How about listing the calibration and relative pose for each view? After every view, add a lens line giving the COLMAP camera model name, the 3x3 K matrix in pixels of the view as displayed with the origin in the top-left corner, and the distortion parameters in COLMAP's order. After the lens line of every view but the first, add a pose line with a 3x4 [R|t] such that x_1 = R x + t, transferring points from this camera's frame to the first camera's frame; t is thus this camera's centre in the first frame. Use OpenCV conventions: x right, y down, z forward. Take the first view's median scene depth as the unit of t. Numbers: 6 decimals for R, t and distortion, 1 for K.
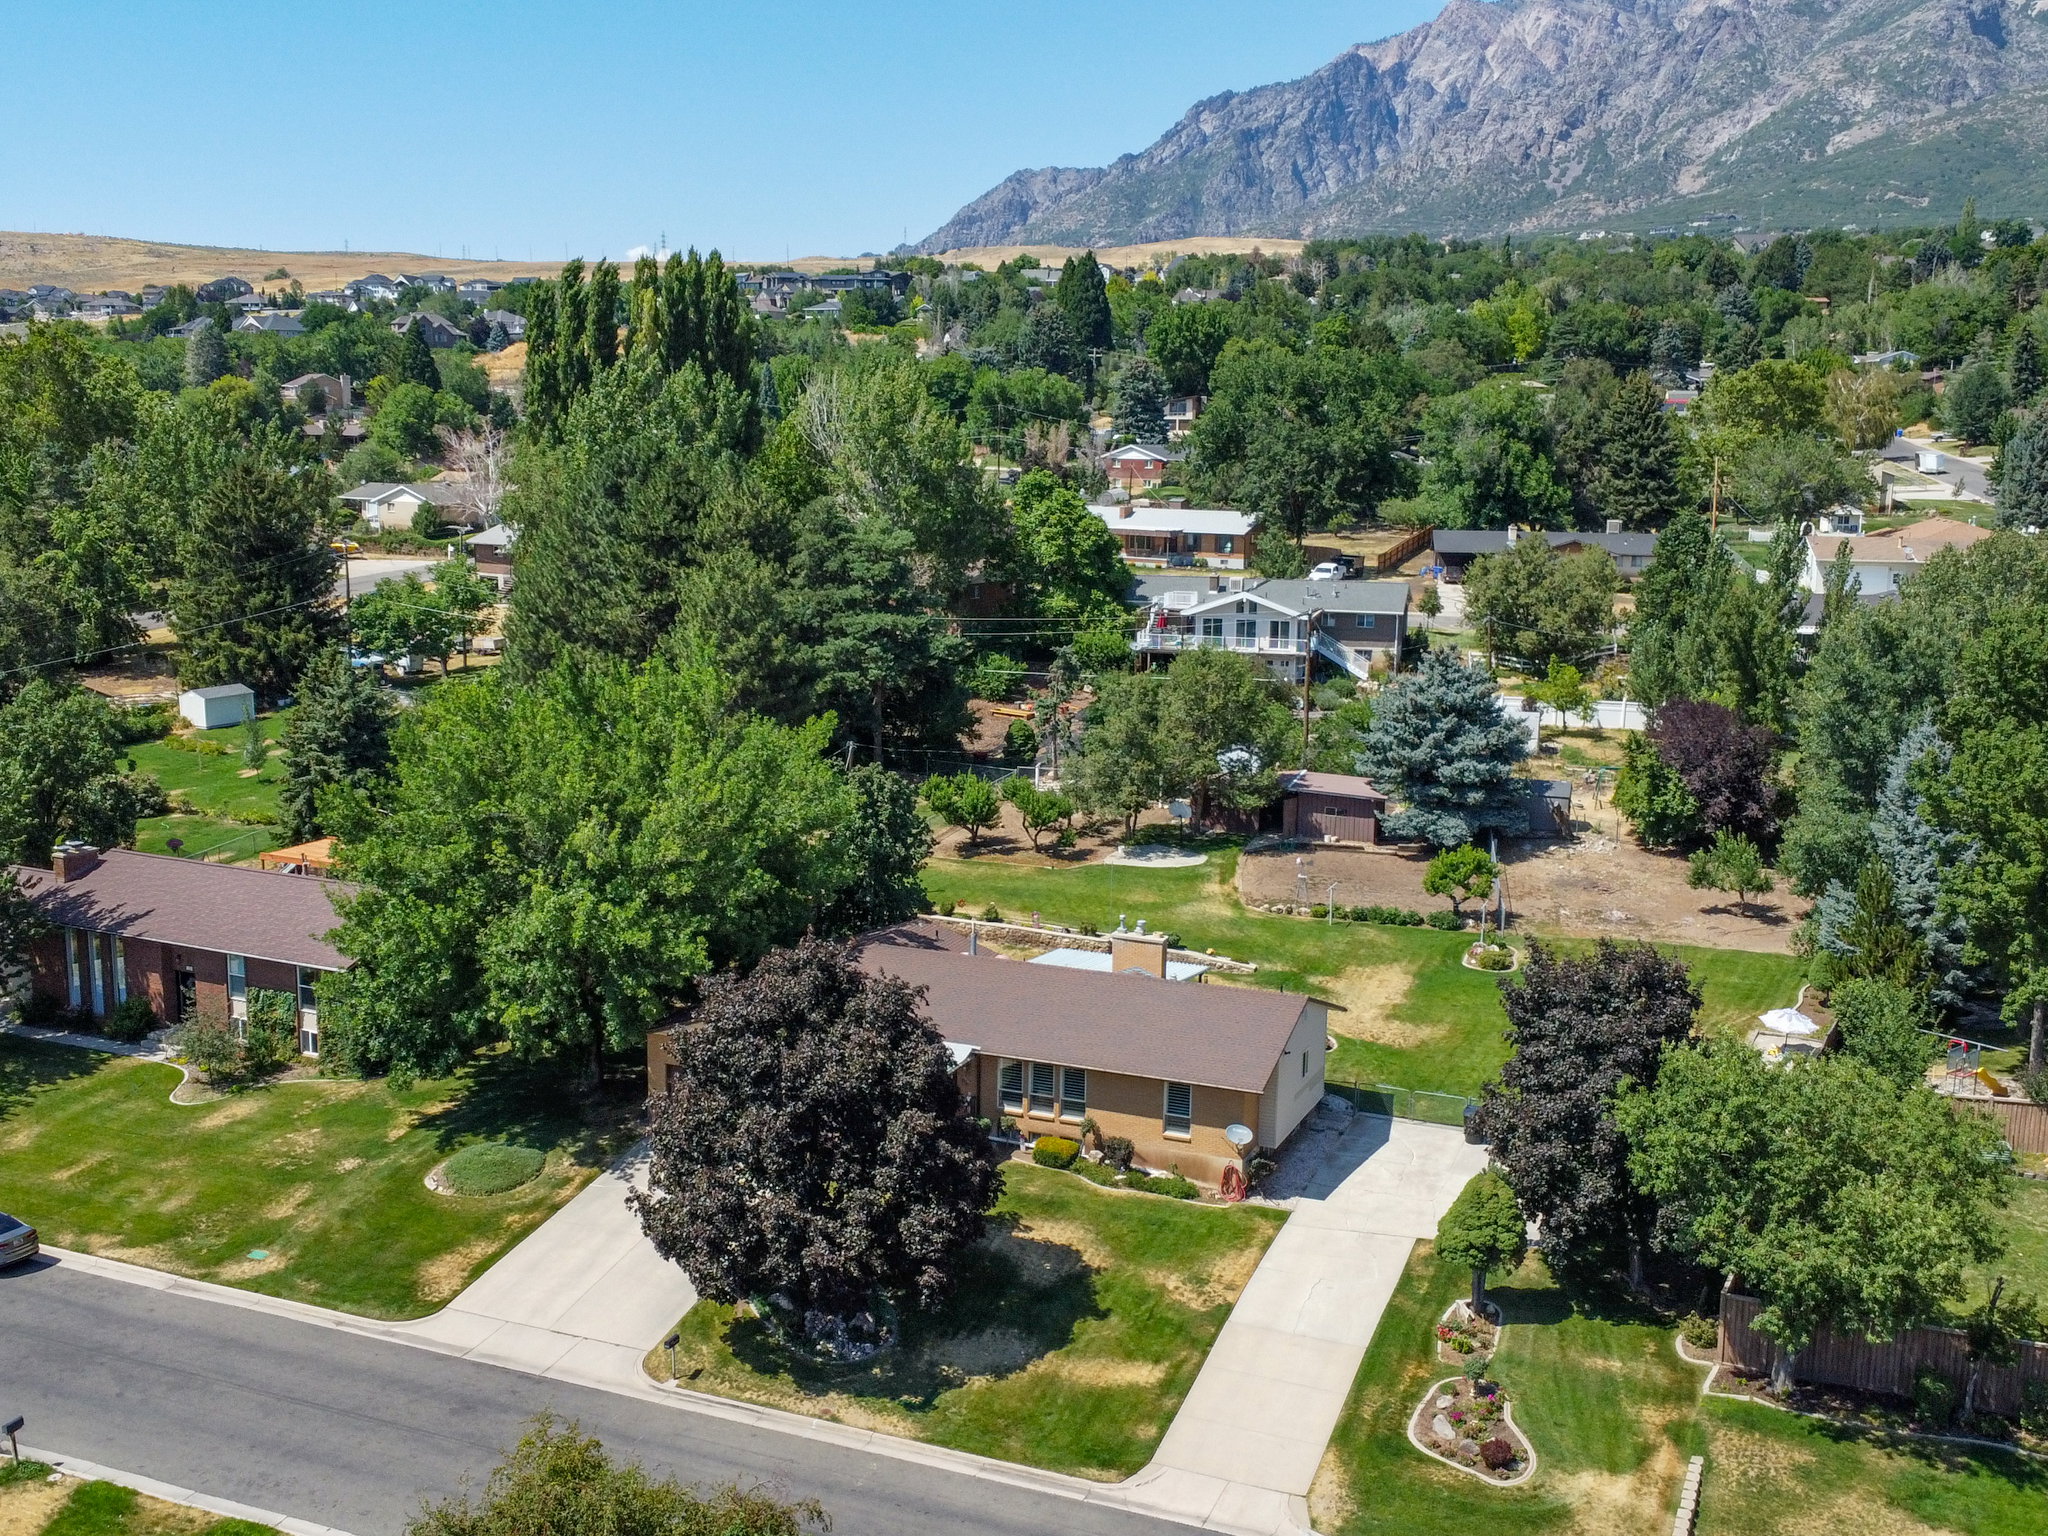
lens RADIAL K [[2044.8, 0, 1017.3], [0, 2044.8, 752.1], [0, 0, 1]] dist [0.003645, 0.000000]
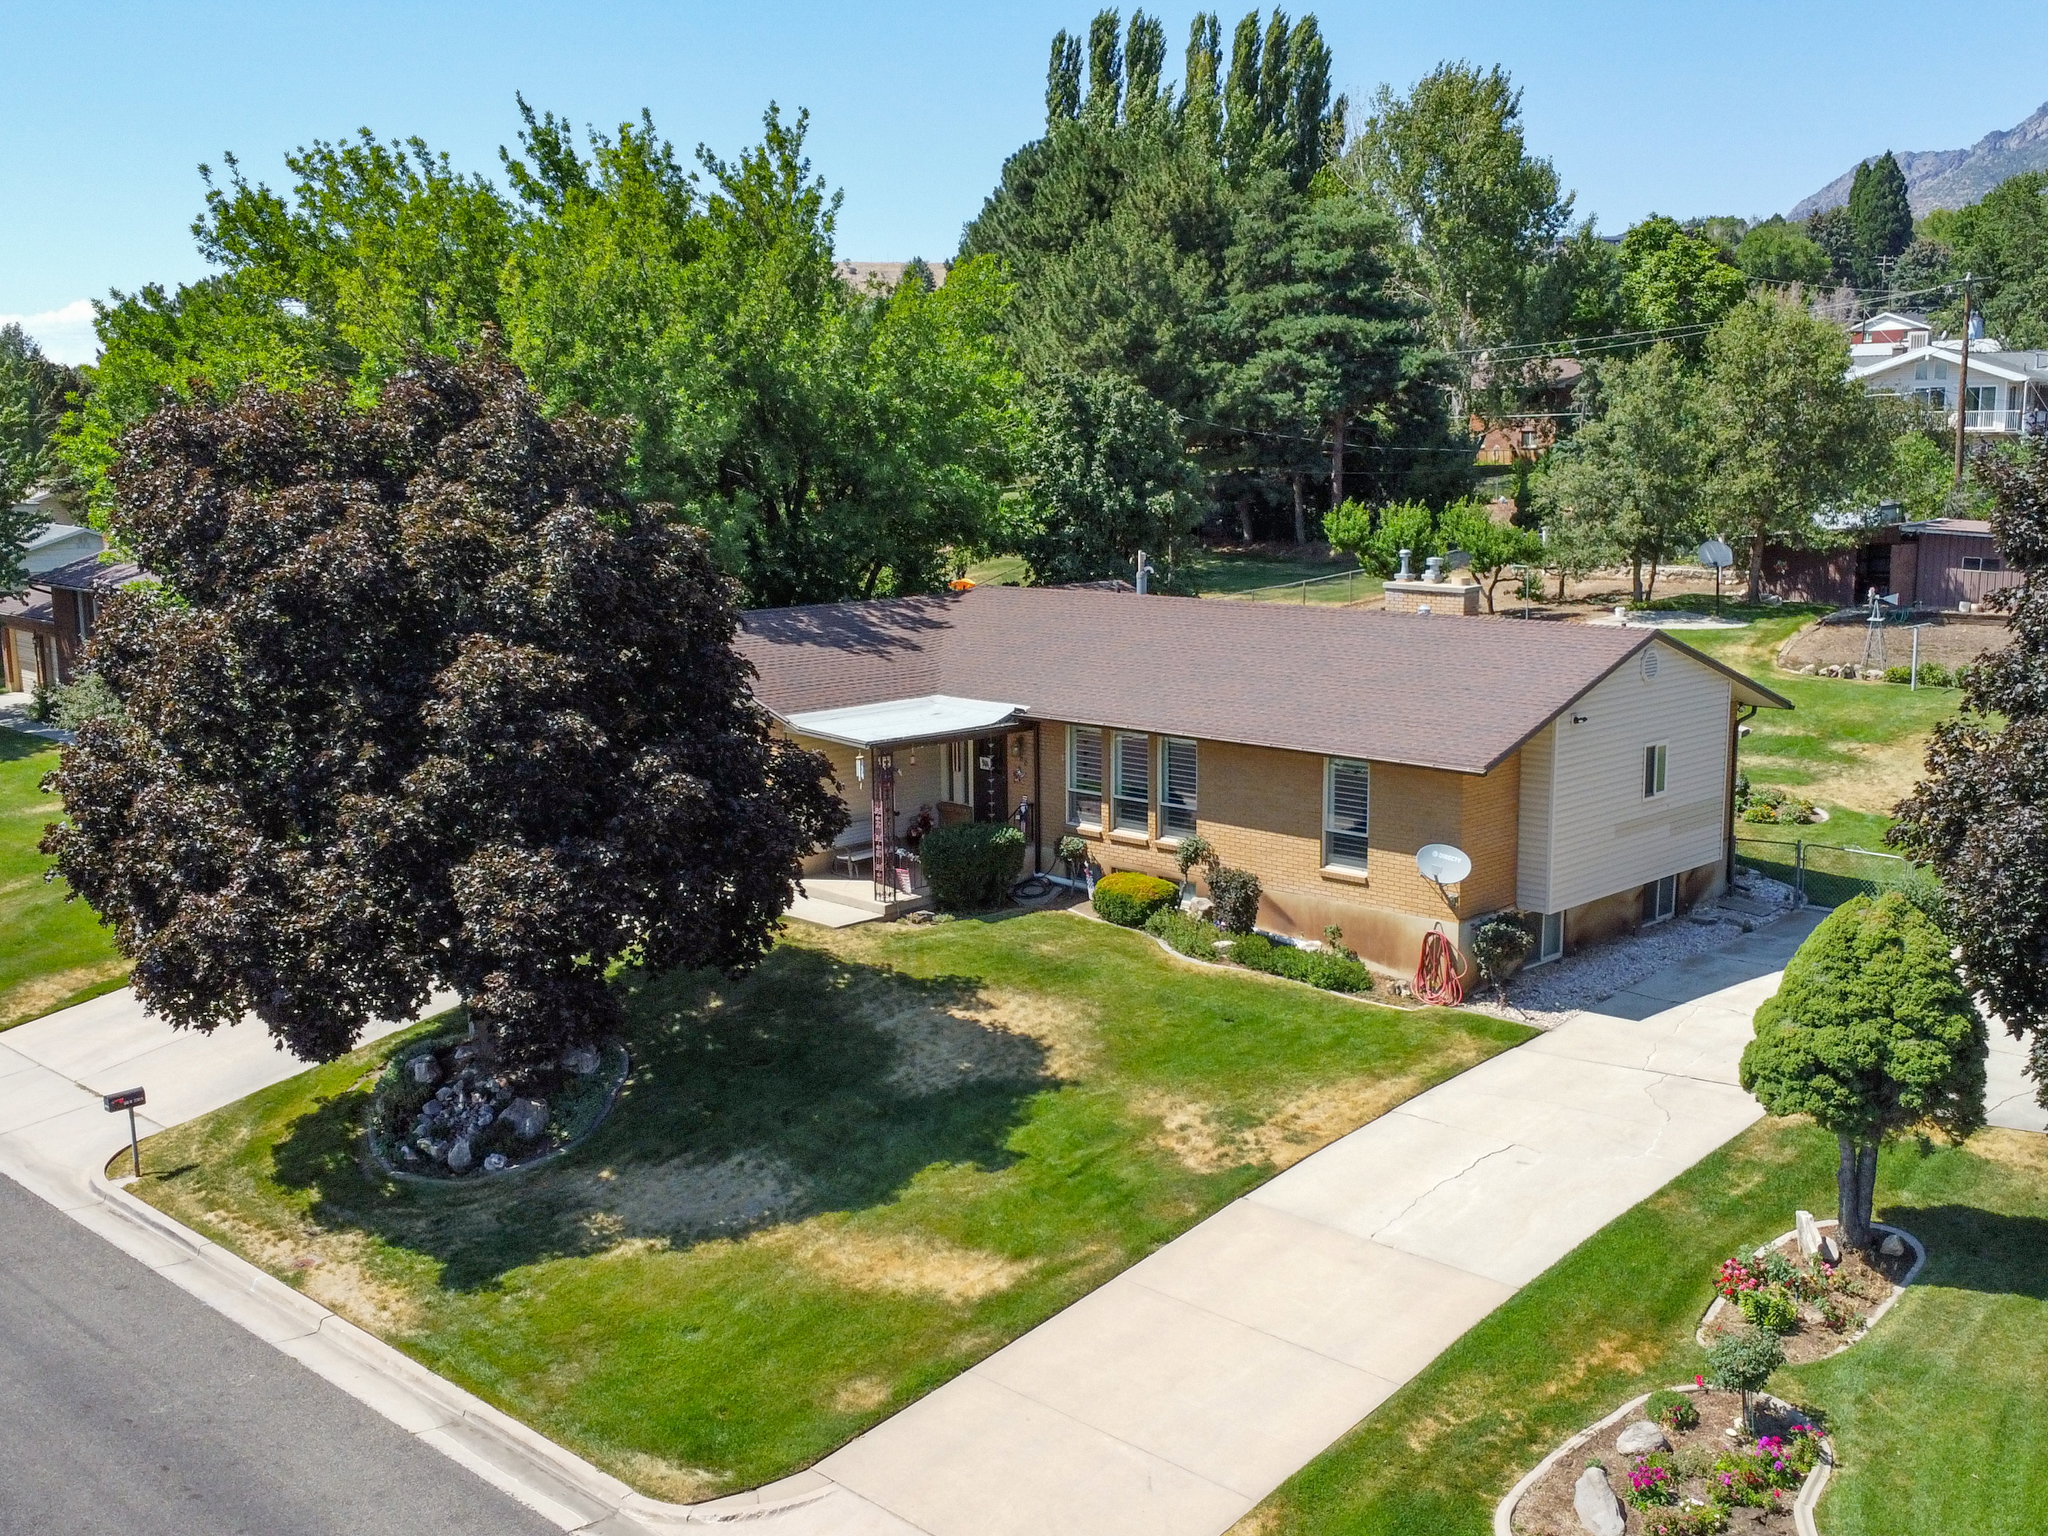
lens RADIAL K [[2044.8, 0, 1081.6], [0, 2044.8, 782.3], [0, 0, 1]] dist [0.003645, 0.000000]
pose [[0.936646, 0.039460, -0.348047, 0.179459], [-0.037392, 0.999220, 0.012660, 0.150434], [0.348275, 0.001156, 0.937392, 0.469518]]
